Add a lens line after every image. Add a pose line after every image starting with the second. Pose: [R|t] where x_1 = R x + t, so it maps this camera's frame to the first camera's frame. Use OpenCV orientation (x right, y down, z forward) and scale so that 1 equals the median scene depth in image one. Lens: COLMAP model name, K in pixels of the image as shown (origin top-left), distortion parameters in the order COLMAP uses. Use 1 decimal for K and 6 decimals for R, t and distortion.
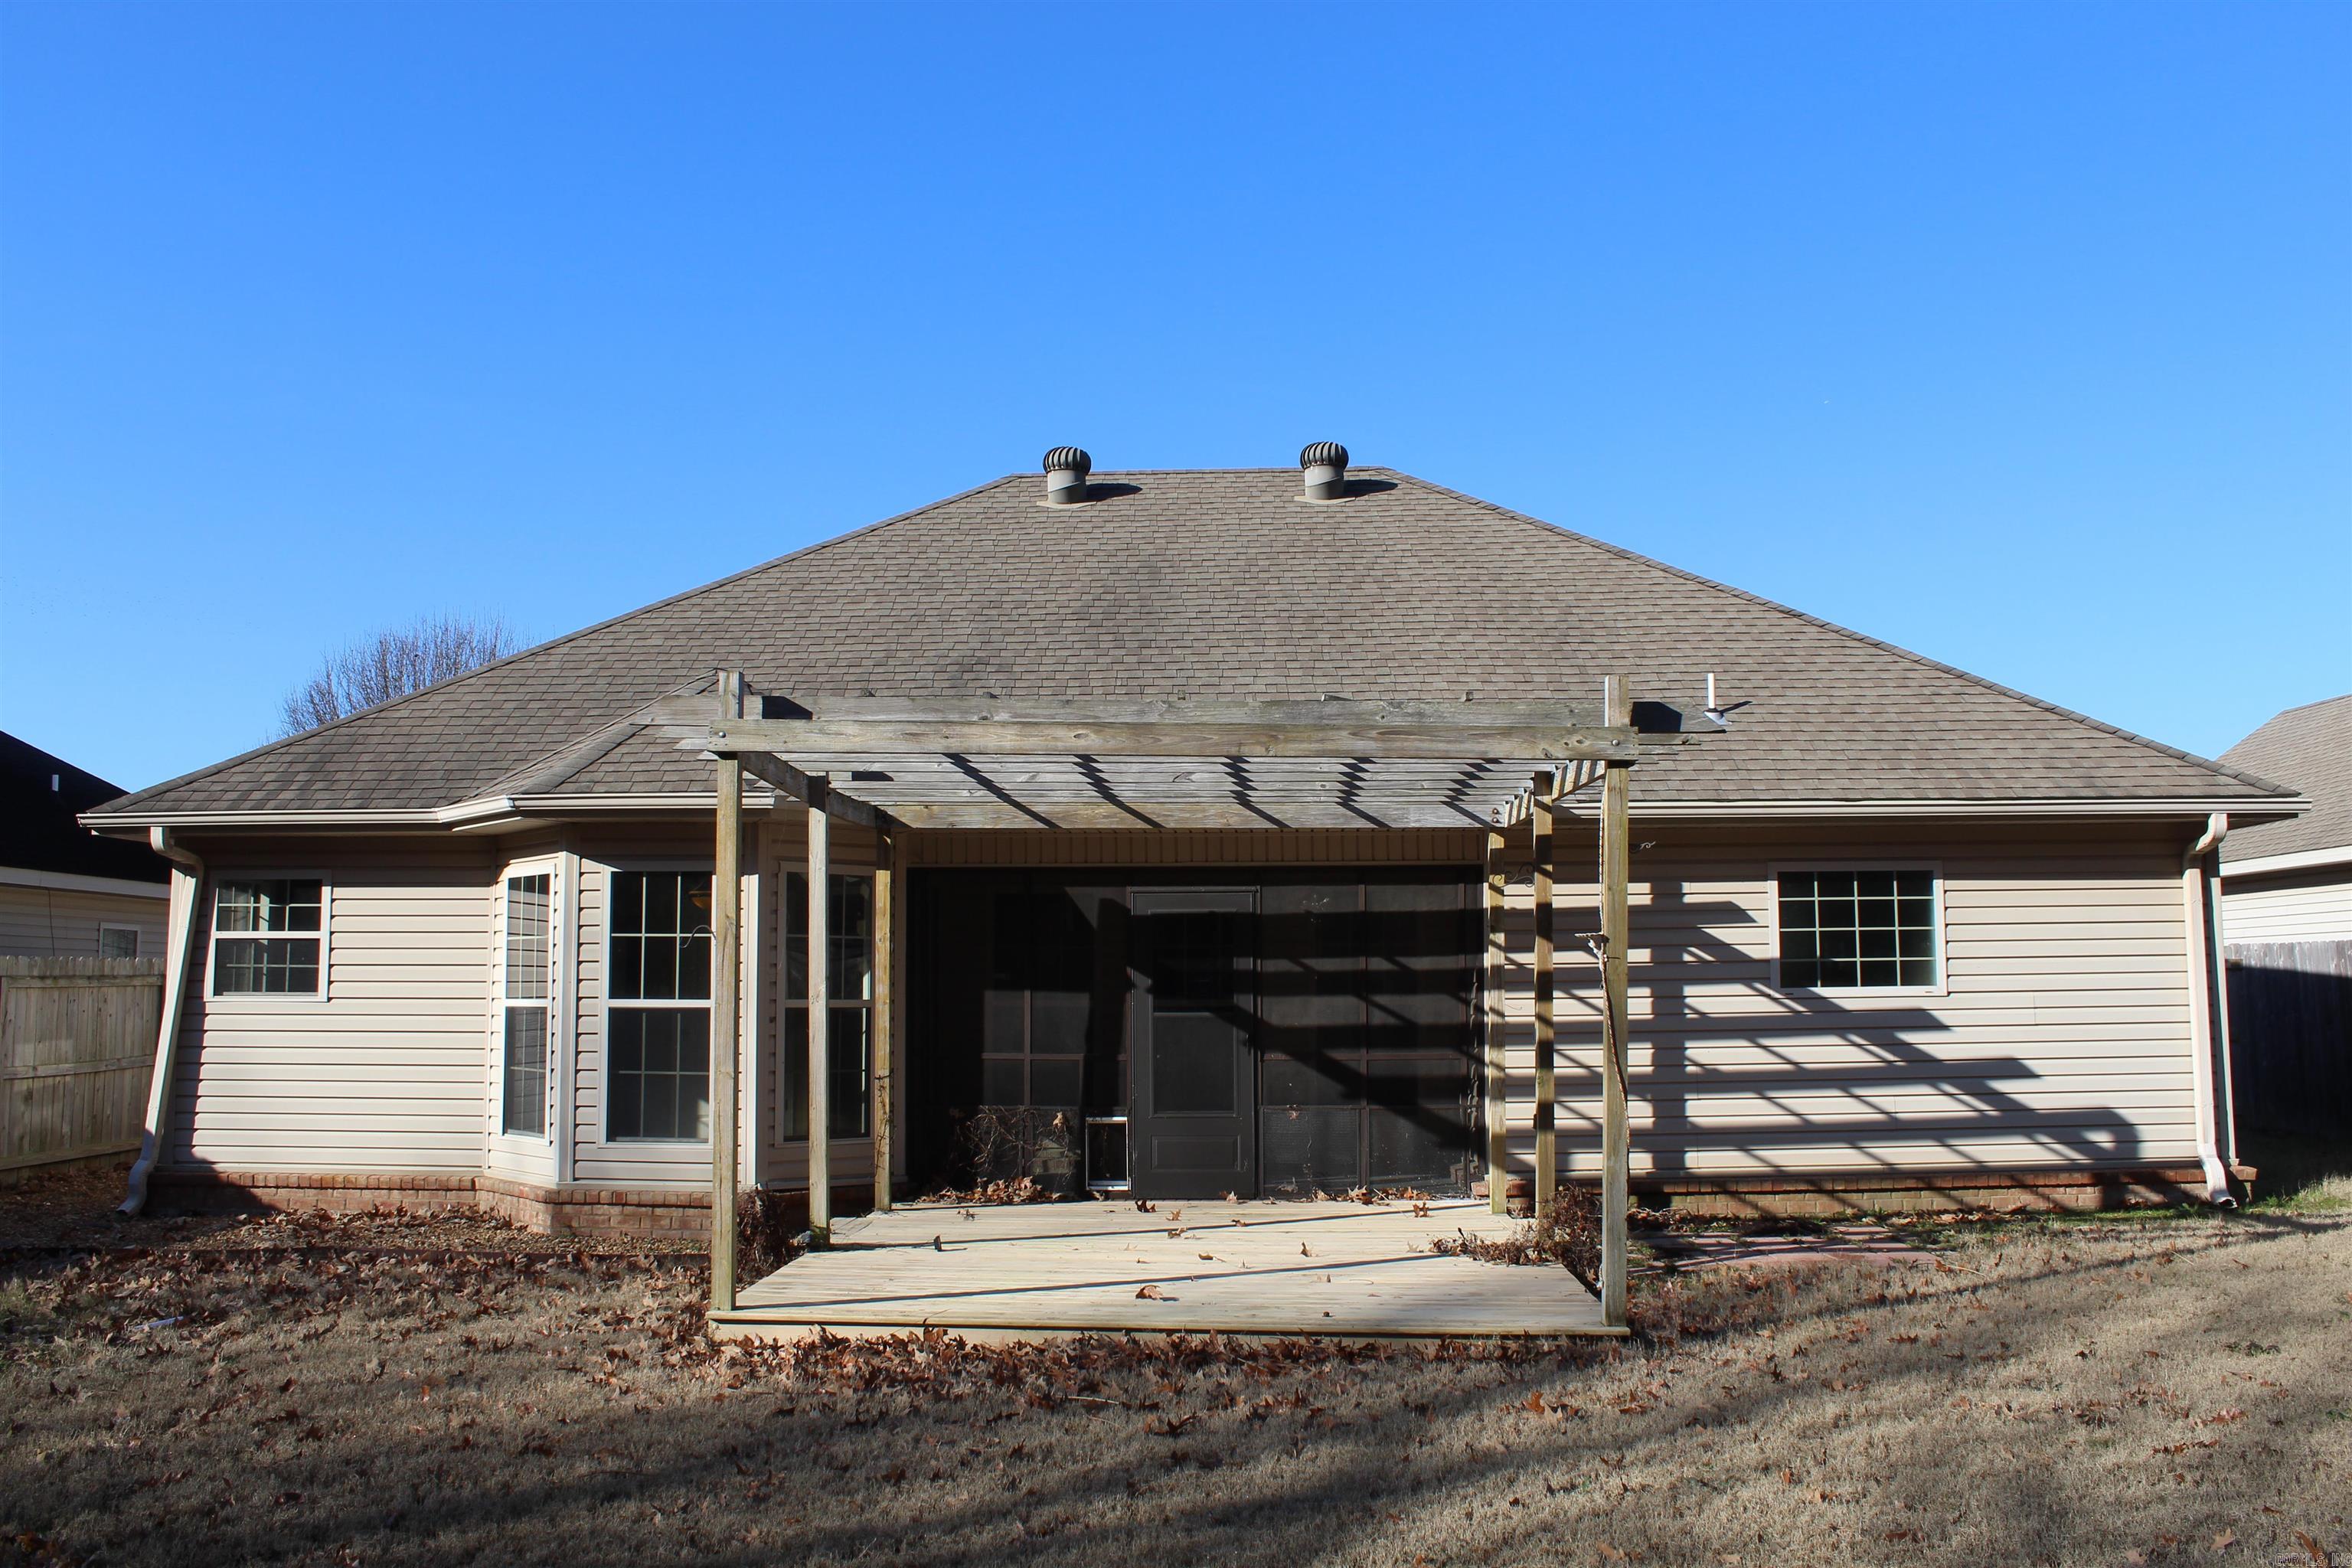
lens RADIAL K [[1937.4, 0, 1176.0], [0, 1937.4, 784.0], [0, 0, 1]] dist [-0.151080, 0.114220]
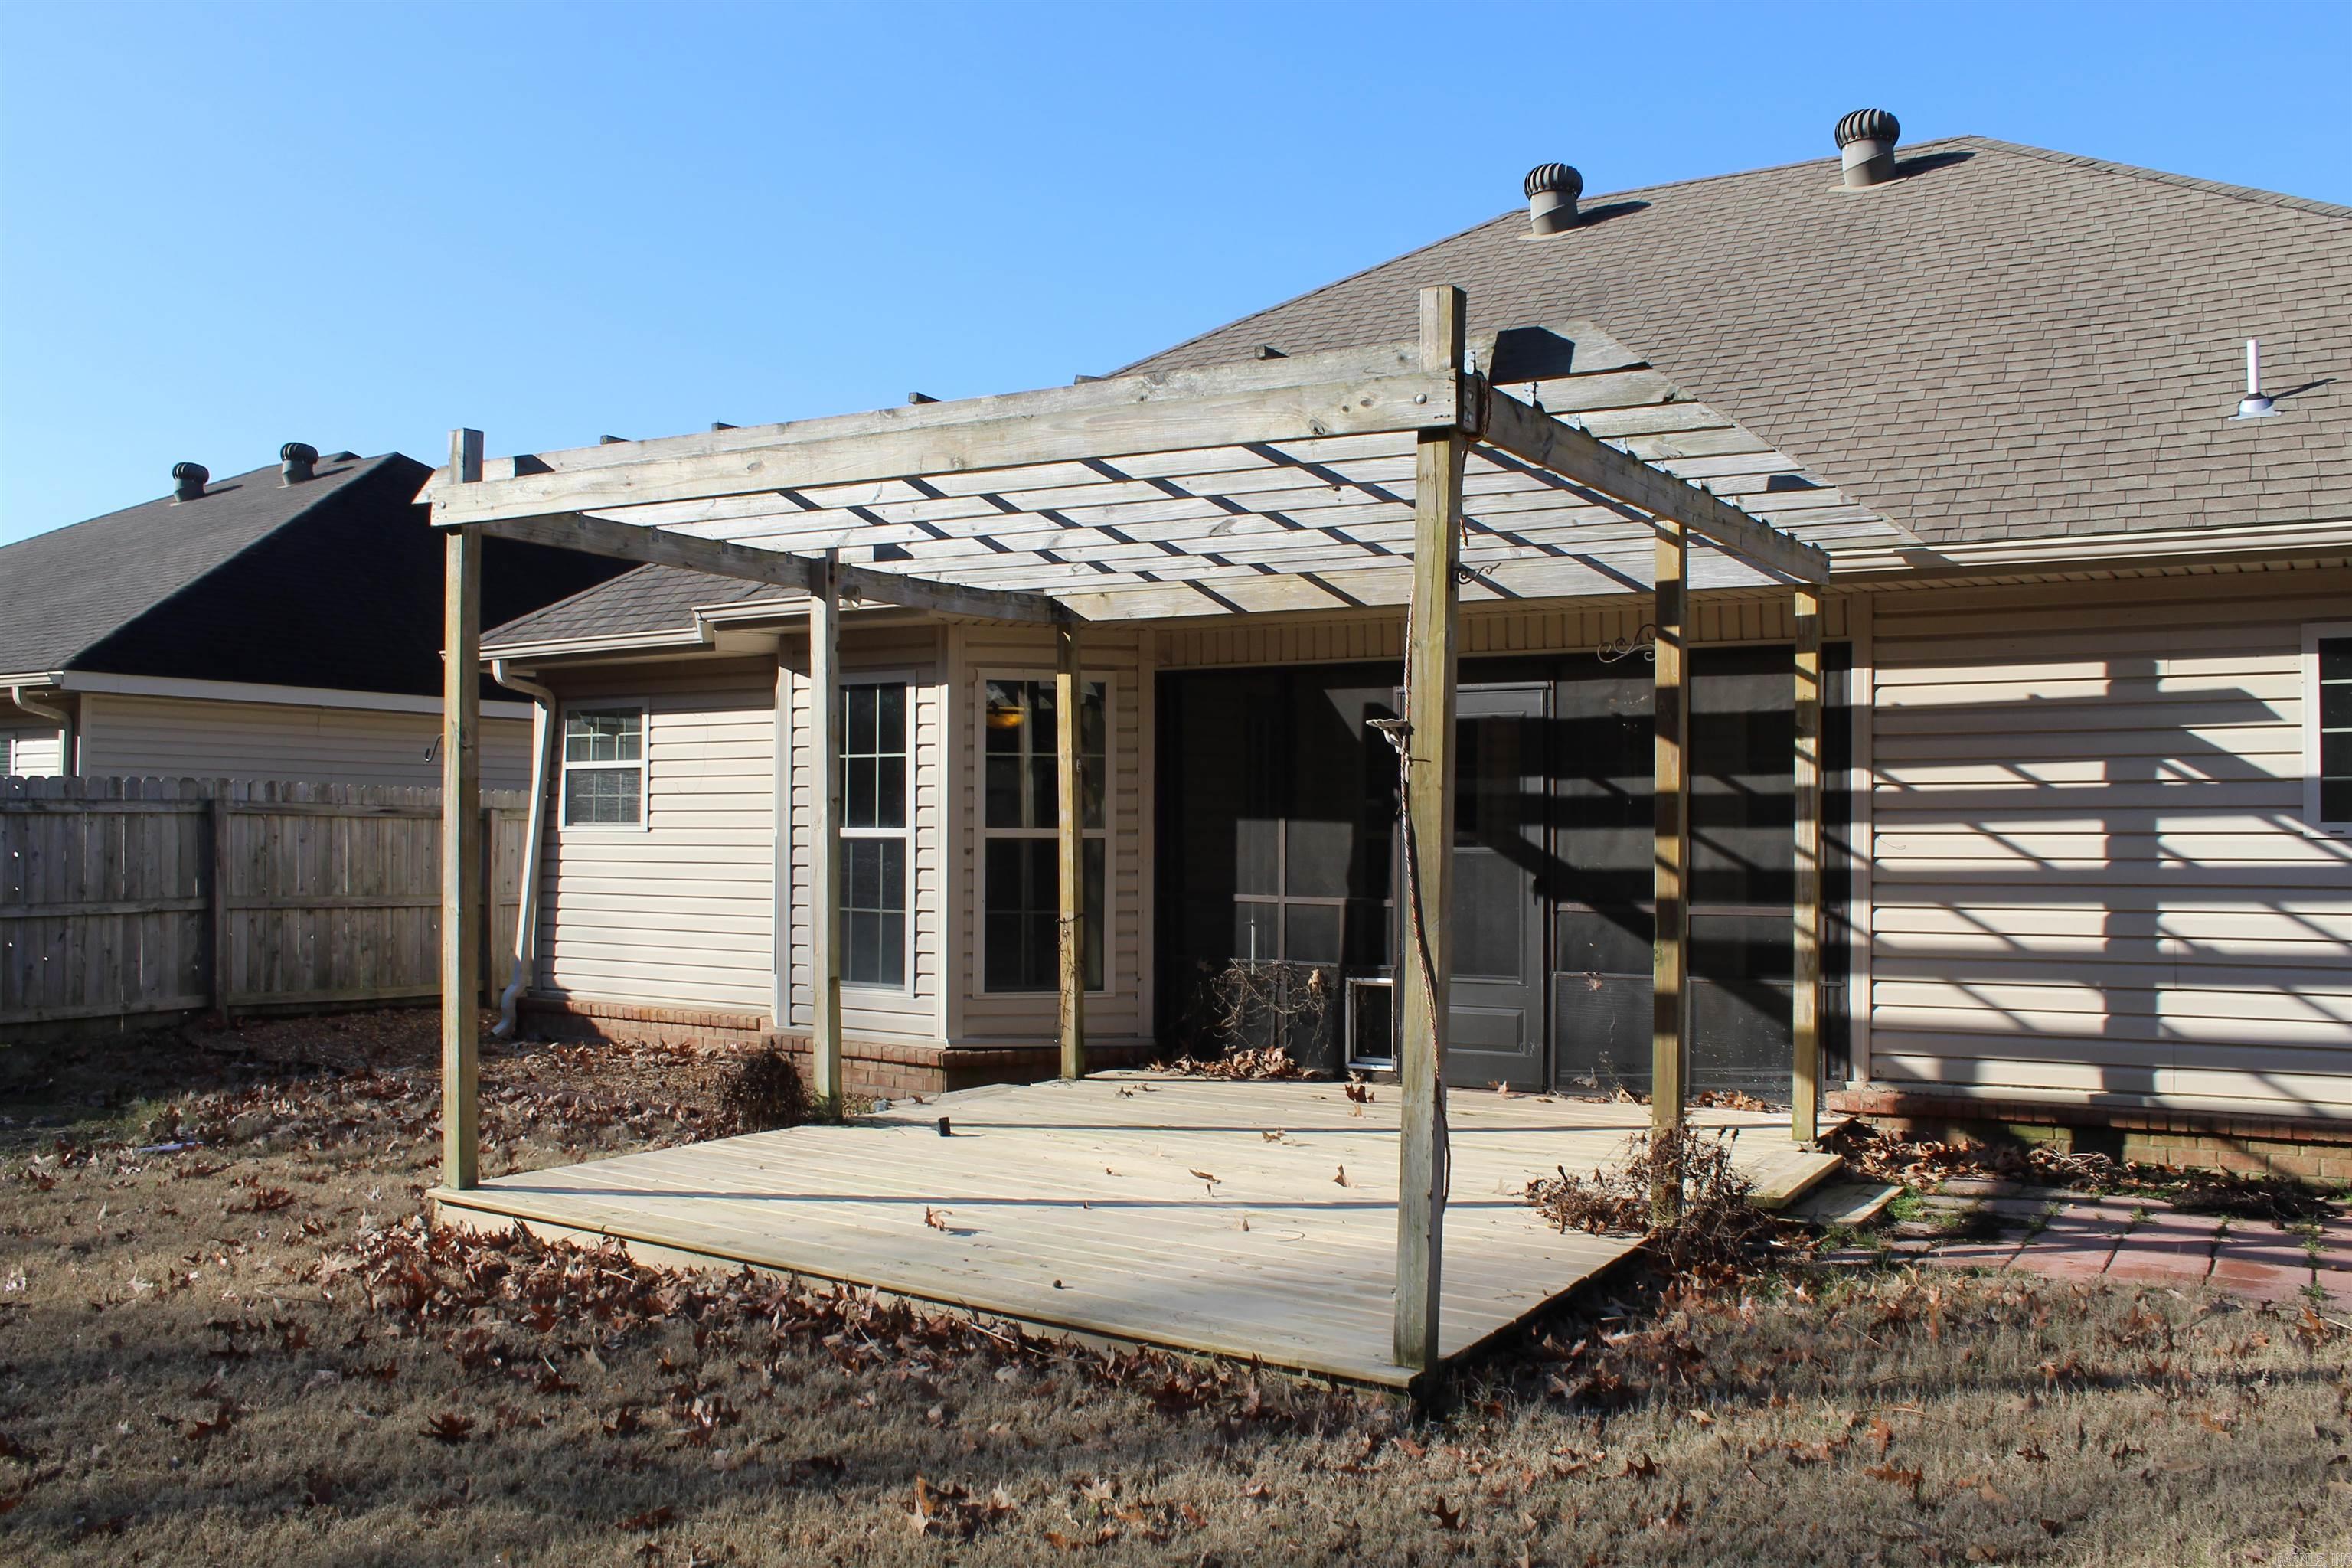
lens RADIAL K [[1937.4, 0, 1176.0], [0, 1937.4, 784.0], [0, 0, 1]] dist [-0.151080, 0.114220]
pose [[0.872572, -0.003979, -0.488470, 0.283711], [0.045386, 0.996302, 0.072957, 0.031577], [0.486373, -0.085830, 0.869525, 0.277675]]
